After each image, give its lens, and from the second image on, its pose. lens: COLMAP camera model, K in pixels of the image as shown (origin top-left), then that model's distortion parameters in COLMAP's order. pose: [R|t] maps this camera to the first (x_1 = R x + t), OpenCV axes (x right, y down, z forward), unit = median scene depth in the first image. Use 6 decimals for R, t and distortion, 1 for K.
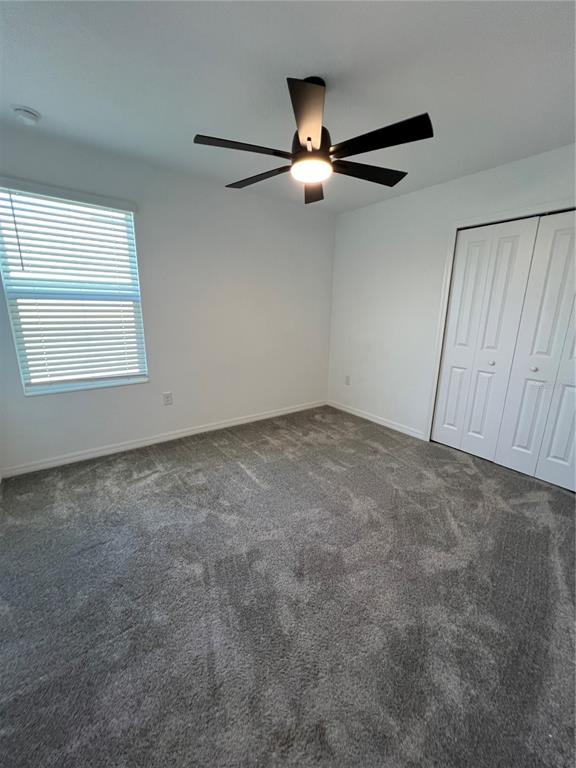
lens RADIAL K [[310.0, 0, 287.5], [0, 310.0, 383.9], [0, 0, 1]] dist [0.001802, 0.000234]
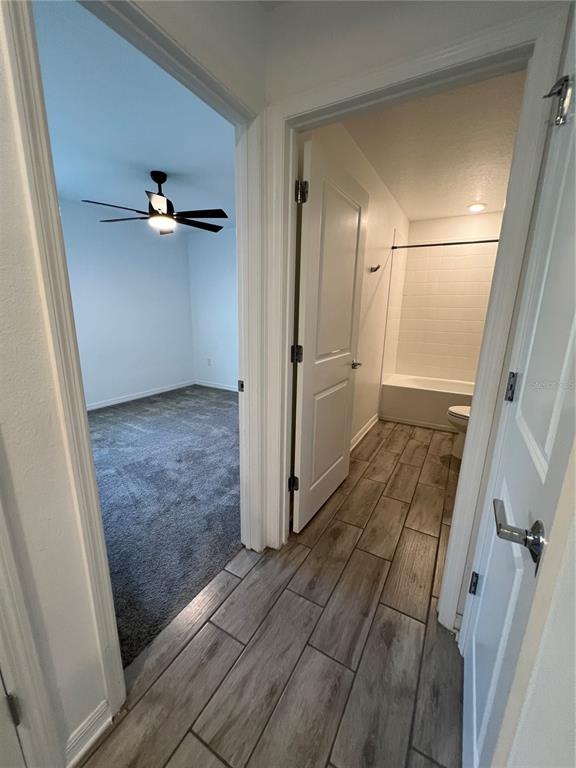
lens RADIAL K [[307.2, 0, 292.8], [0, 307.2, 382.6], [0, 0, 1]] dist [-0.001647, -0.000414]
pose [[0.910736, -0.094472, 0.402039, -0.020409], [0.094732, 0.995316, 0.019287, 0.129675], [-0.401978, 0.020520, 0.915419, -0.511575]]
